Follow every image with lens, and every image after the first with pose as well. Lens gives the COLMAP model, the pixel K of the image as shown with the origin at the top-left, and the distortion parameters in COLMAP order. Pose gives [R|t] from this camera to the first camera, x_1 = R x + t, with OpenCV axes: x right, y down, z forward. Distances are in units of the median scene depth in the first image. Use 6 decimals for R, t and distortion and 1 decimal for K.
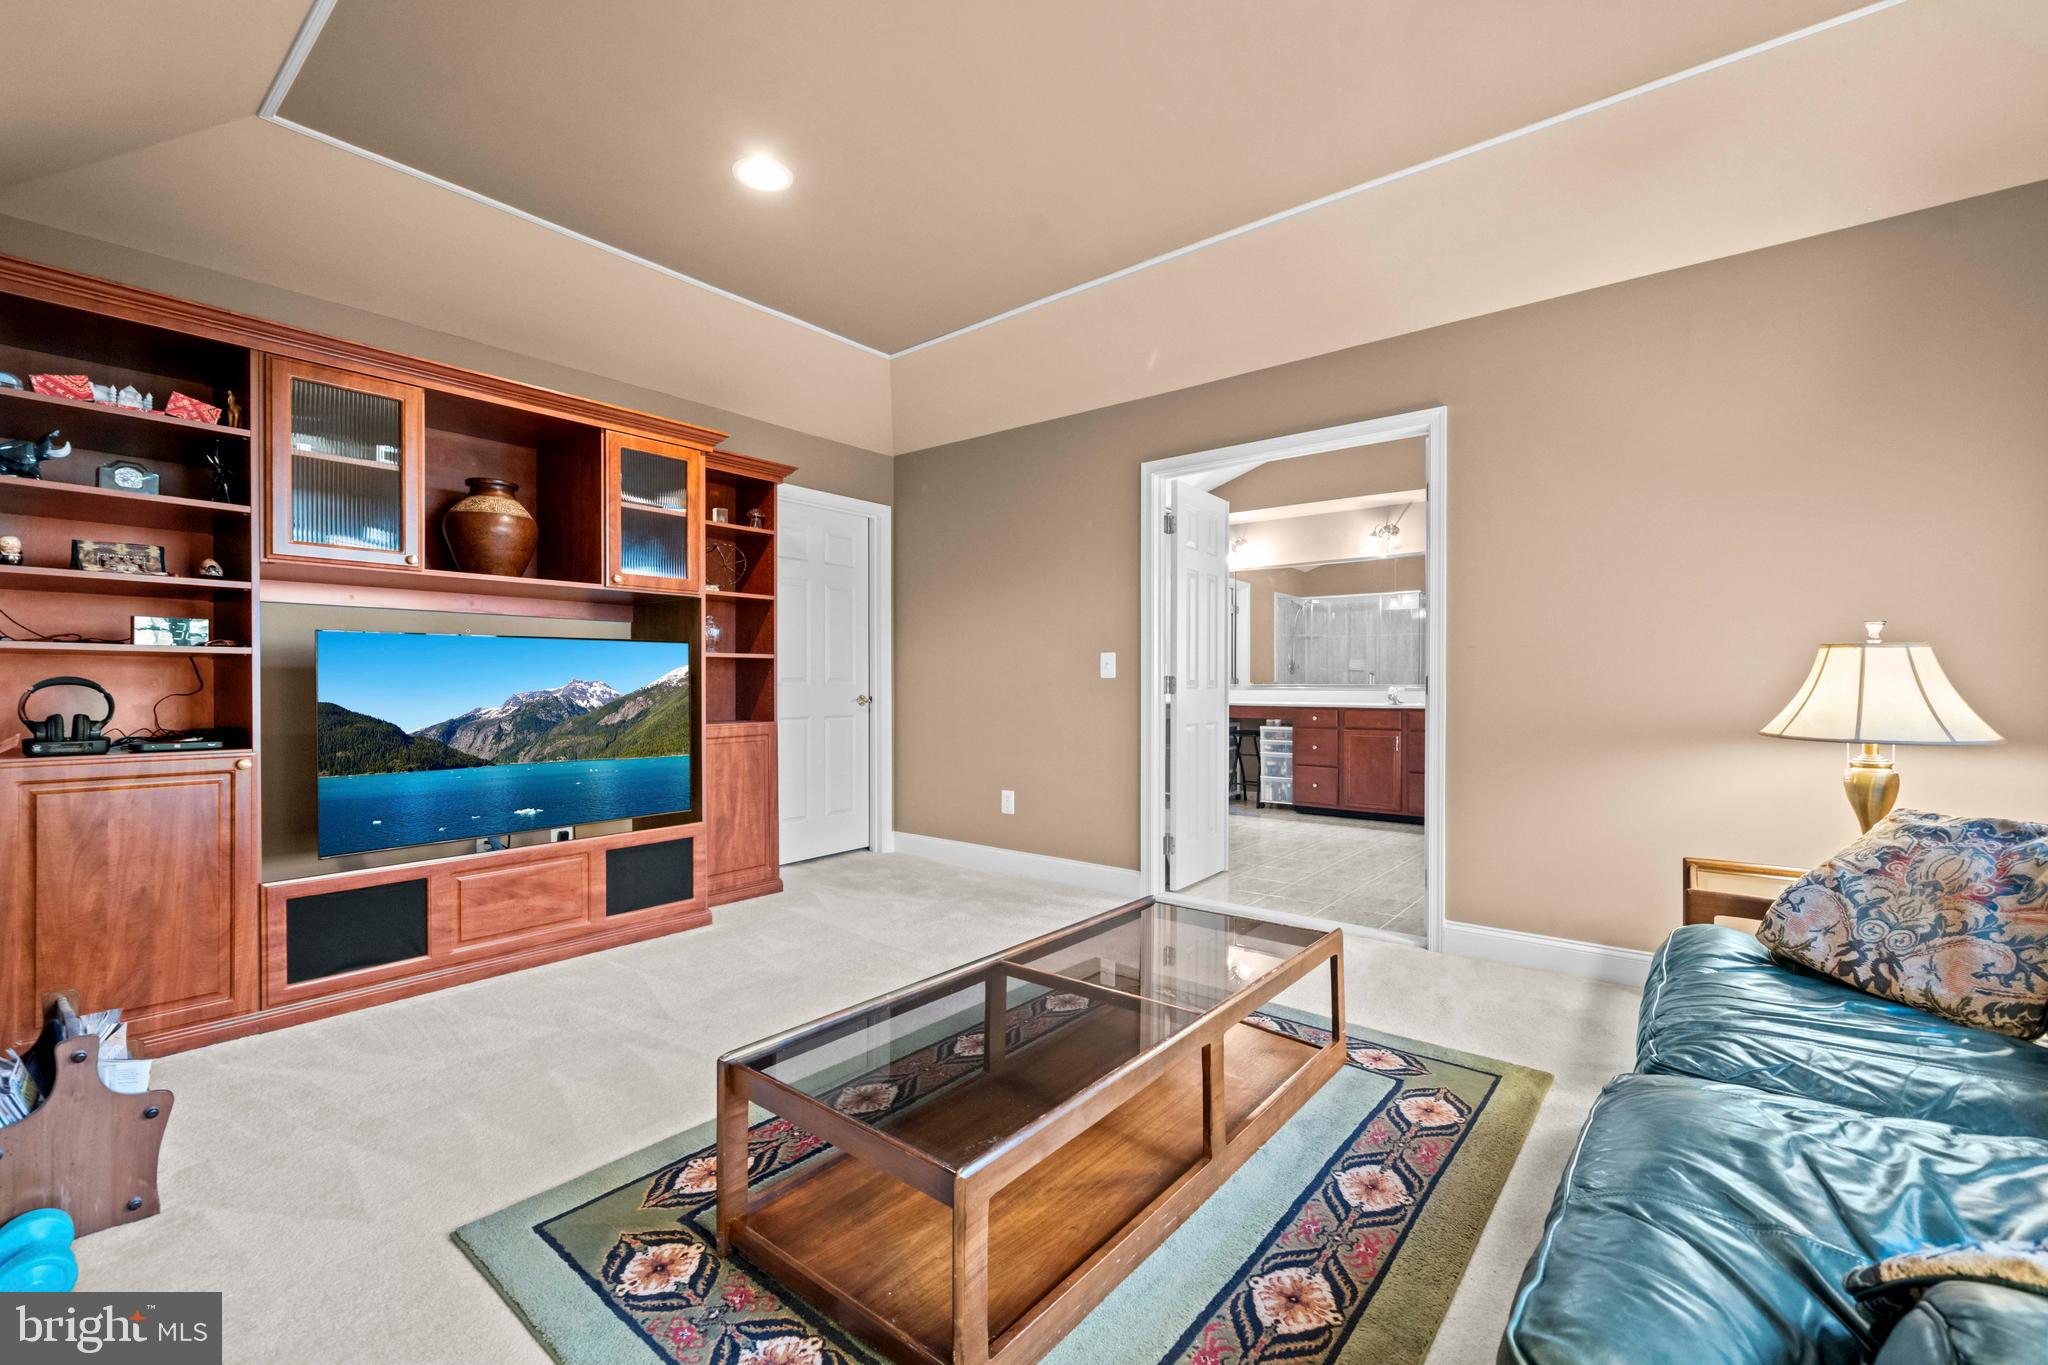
lens RADIAL K [[866.8, 0, 1021.7], [0, 866.8, 680.8], [0, 0, 1]] dist [-0.000188, 0.000077]
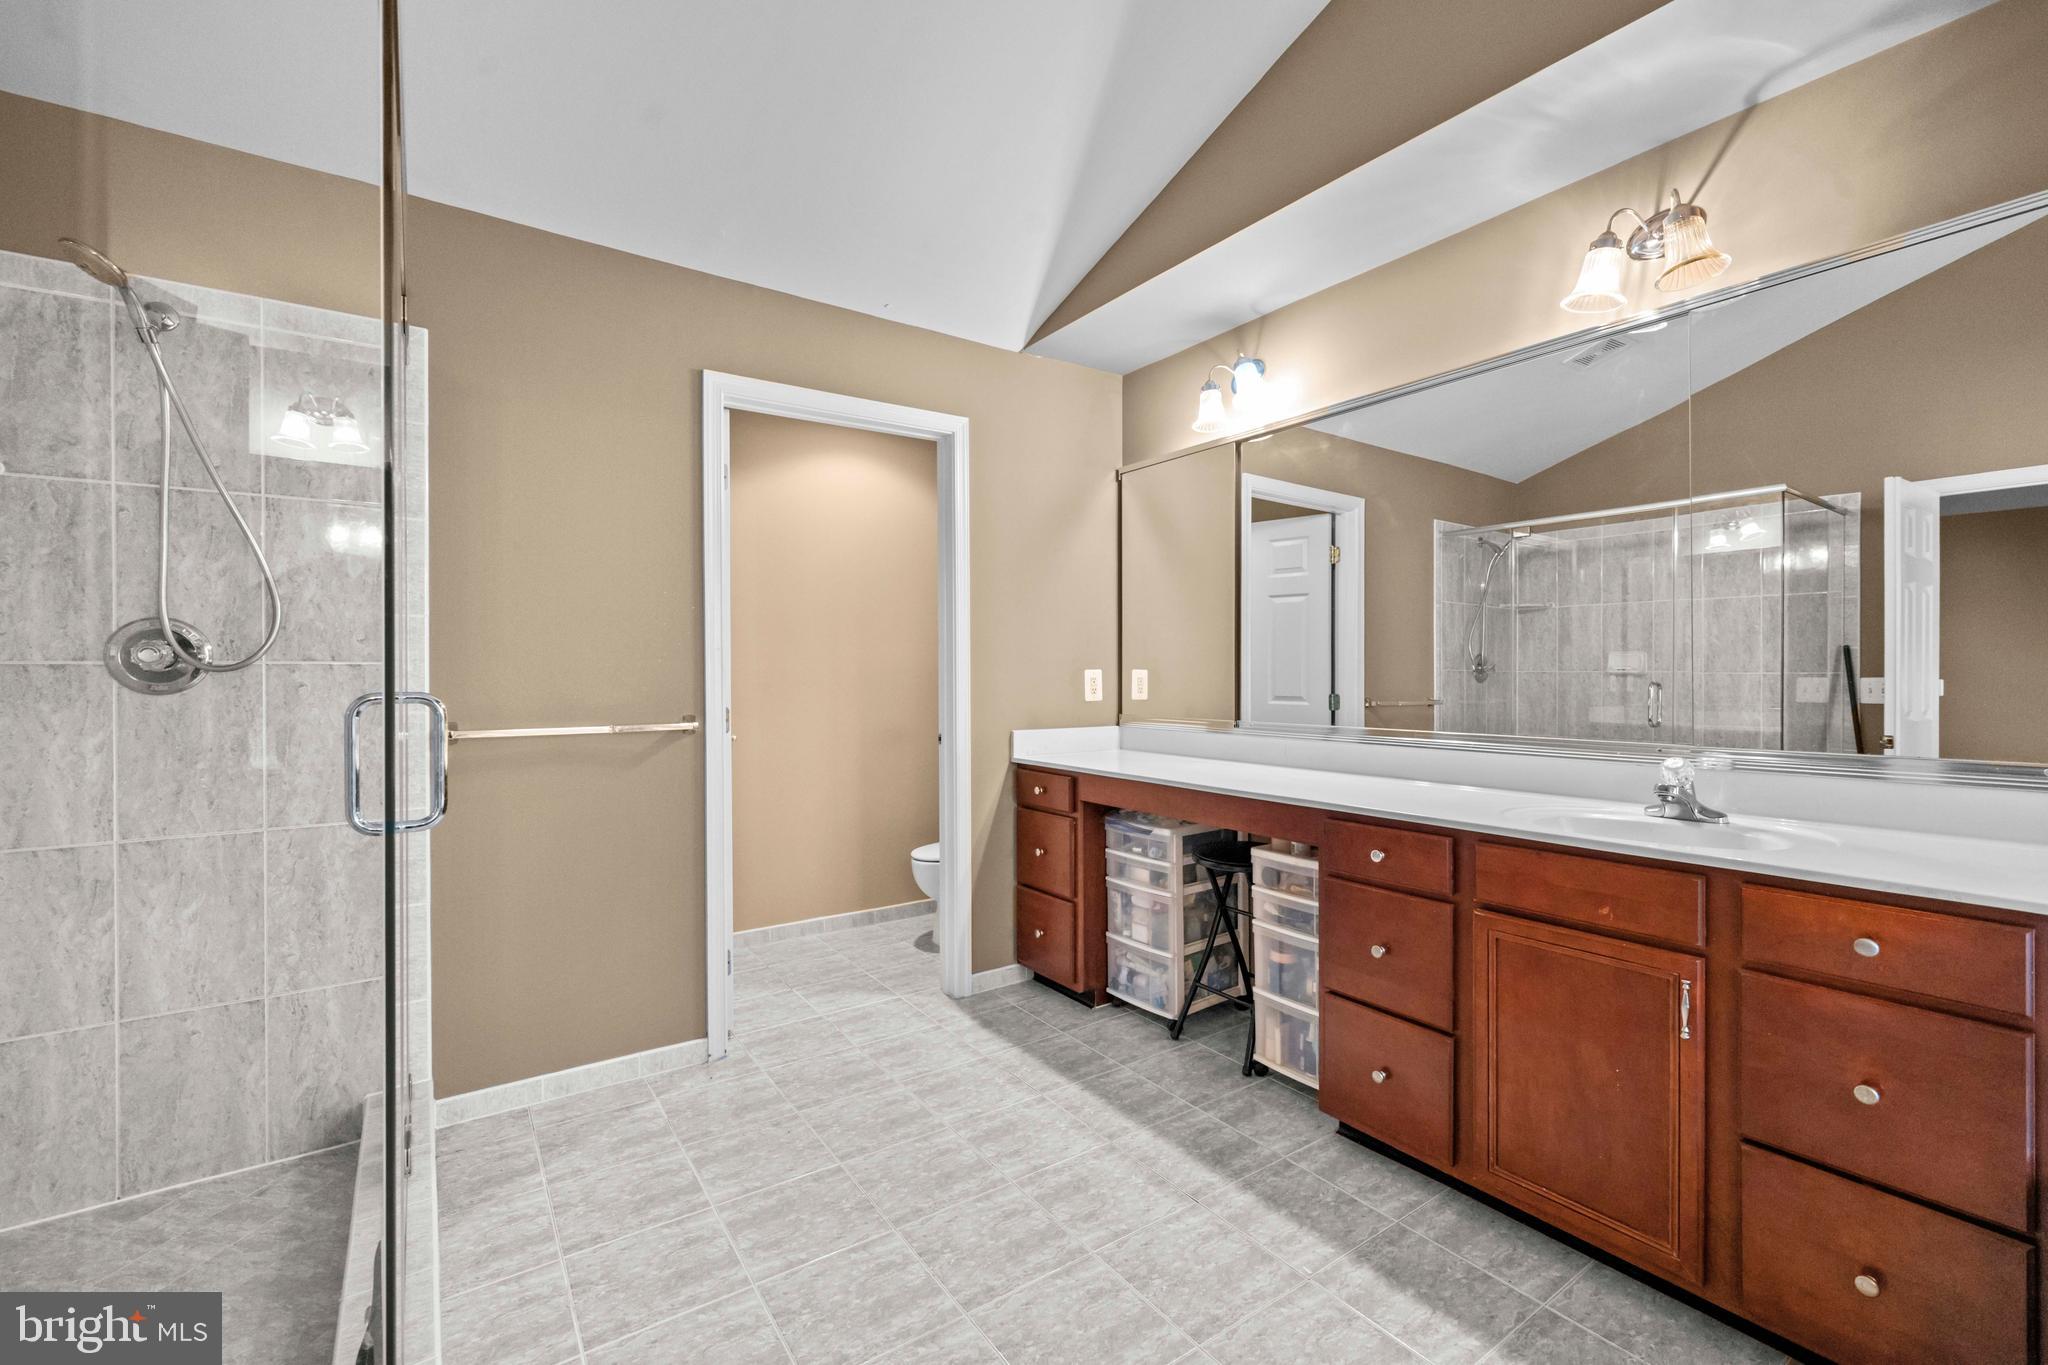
lens RADIAL K [[866.8, 0, 1022.1], [0, 866.8, 681.4], [0, 0, 1]] dist [-0.000188, 0.000077]
pose [[0.959986, -0.010071, -0.279867, 0.229177], [0.012028, 0.999914, 0.005276, -0.015293], [0.279790, -0.008431, 0.960024, 0.507691]]
